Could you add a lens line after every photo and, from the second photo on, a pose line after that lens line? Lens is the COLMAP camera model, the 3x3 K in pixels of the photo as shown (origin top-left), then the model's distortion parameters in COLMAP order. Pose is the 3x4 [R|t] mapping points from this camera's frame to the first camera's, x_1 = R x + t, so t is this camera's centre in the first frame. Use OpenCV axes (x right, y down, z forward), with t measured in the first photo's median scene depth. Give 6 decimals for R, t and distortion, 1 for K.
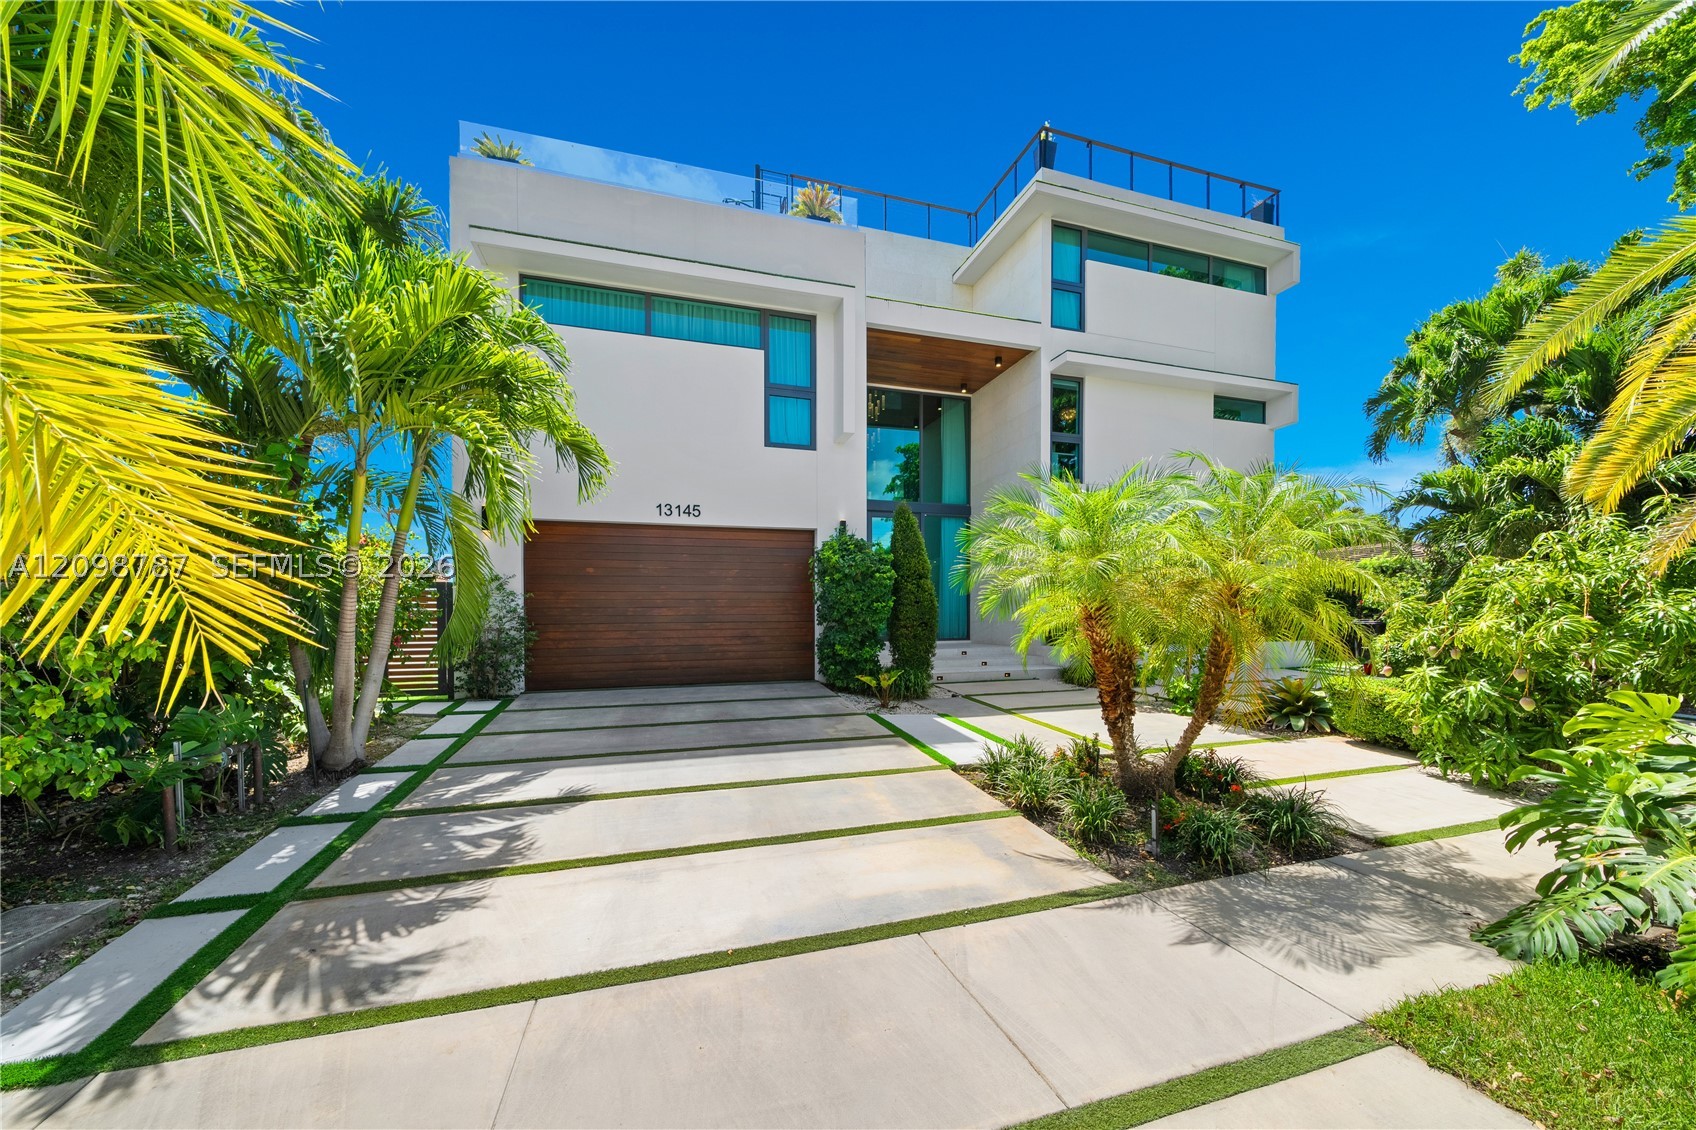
lens RADIAL K [[549.7, 0, 840.7], [0, 549.7, 597.4], [0, 0, 1]] dist [0.000263, 0.000024]
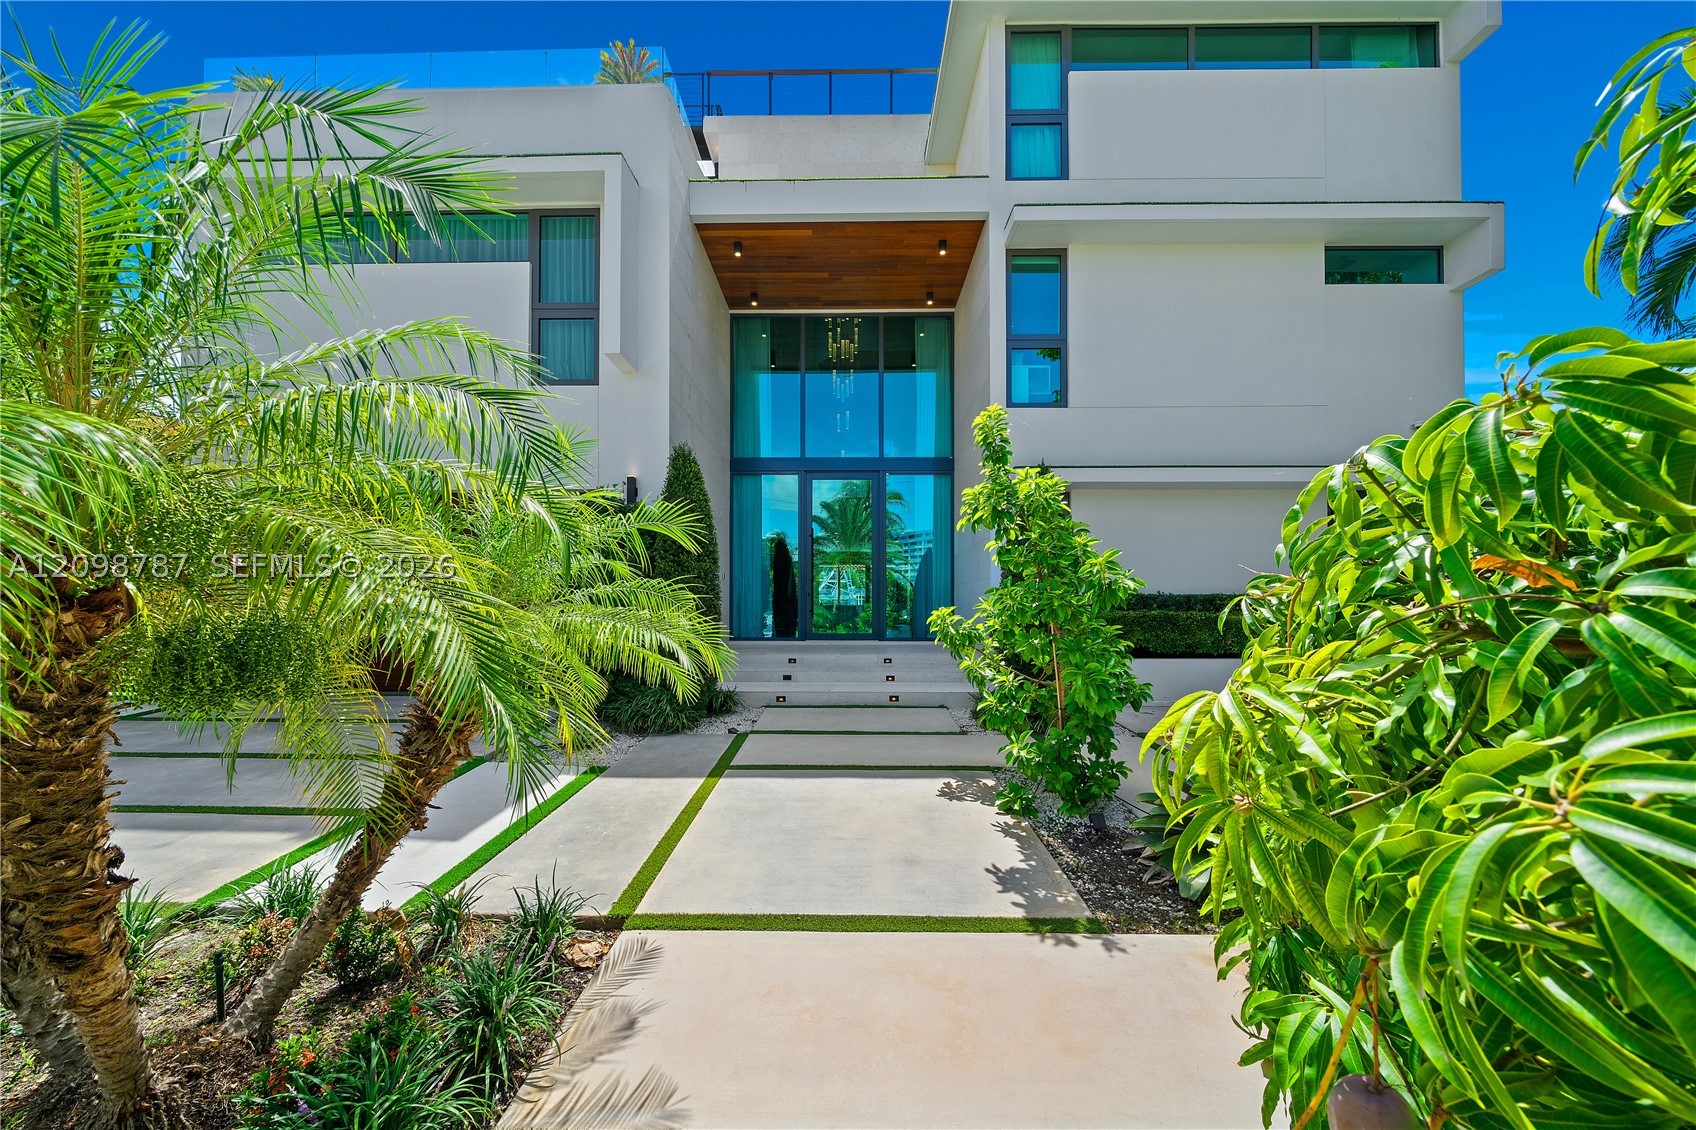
lens RADIAL K [[571.9, 0, 850.4], [0, 571.9, 568.4], [0, 0, 1]] dist [-0.000692, 0.000015]
pose [[0.955980, -0.010871, -0.293231, 0.389745], [0.001254, 0.999456, -0.032963, 0.006957], [0.293430, 0.031144, 0.955473, 0.280050]]
